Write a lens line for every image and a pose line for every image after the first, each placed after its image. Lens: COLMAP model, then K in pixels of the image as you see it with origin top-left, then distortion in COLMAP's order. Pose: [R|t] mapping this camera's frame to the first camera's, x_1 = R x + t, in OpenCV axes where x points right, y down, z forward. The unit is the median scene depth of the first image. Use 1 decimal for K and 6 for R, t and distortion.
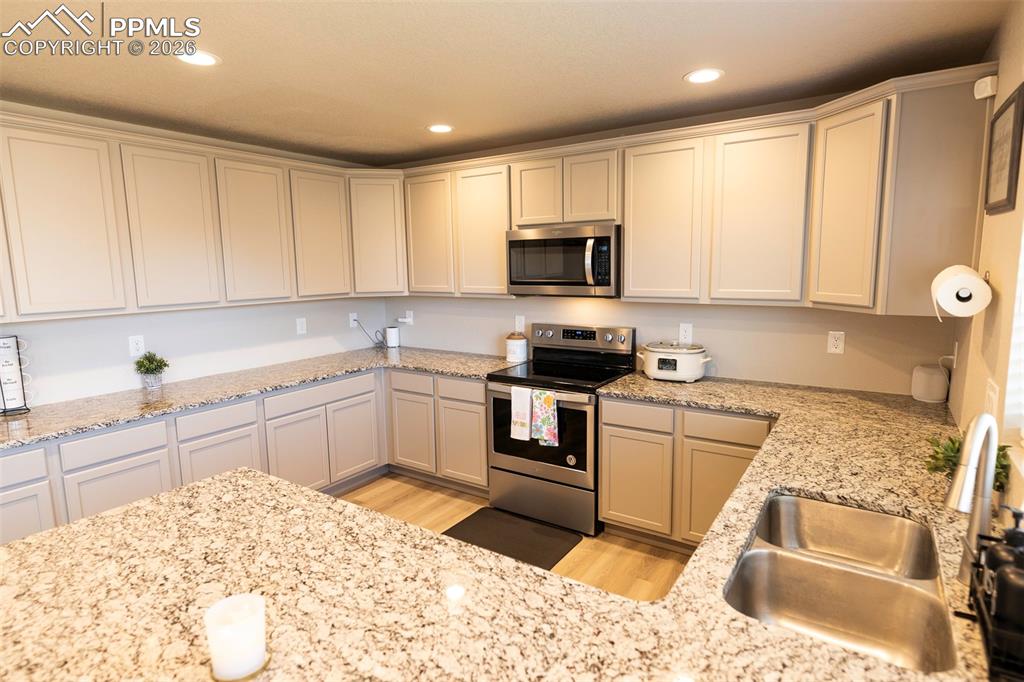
lens RADIAL K [[542.4, 0, 513.9], [0, 542.4, 339.1], [0, 0, 1]] dist [-0.004711, 0.001321]
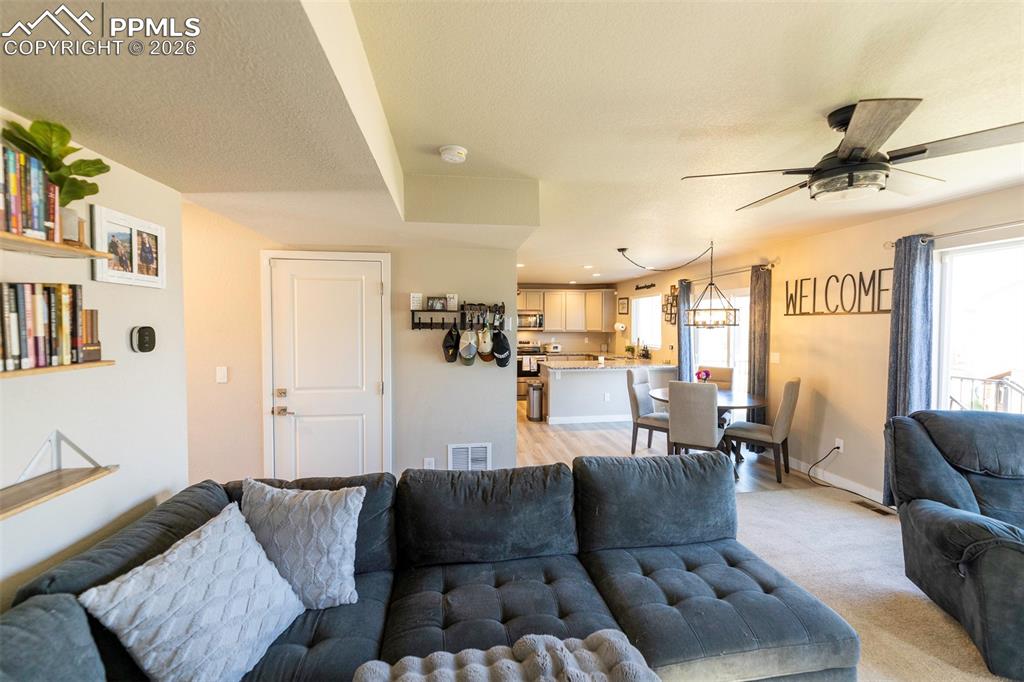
lens RADIAL K [[409.3, 0, 507.8], [0, 409.3, 339.2], [0, 0, 1]] dist [-0.001049, 0.000096]
pose [[0.749435, -0.010316, 0.661997, -1.906774], [0.079594, 0.994031, -0.074617, 0.177874], [-0.657276, 0.108612, 0.745783, -0.966938]]
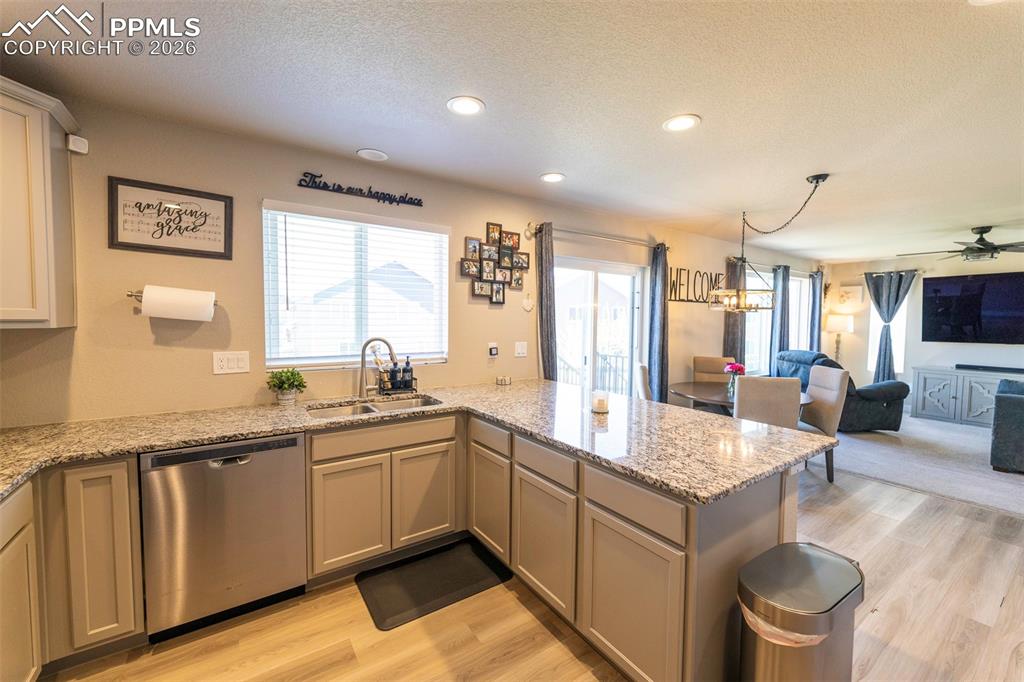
lens RADIAL K [[409.3, 0, 509.7], [0, 409.3, 338.2], [0, 0, 1]] dist [-0.001049, 0.000096]
pose [[-0.926787, -0.011179, 0.375422, -0.274645], [0.056130, 0.984210, 0.167872, -0.076535], [-0.371371, 0.176654, -0.911525, 0.997061]]
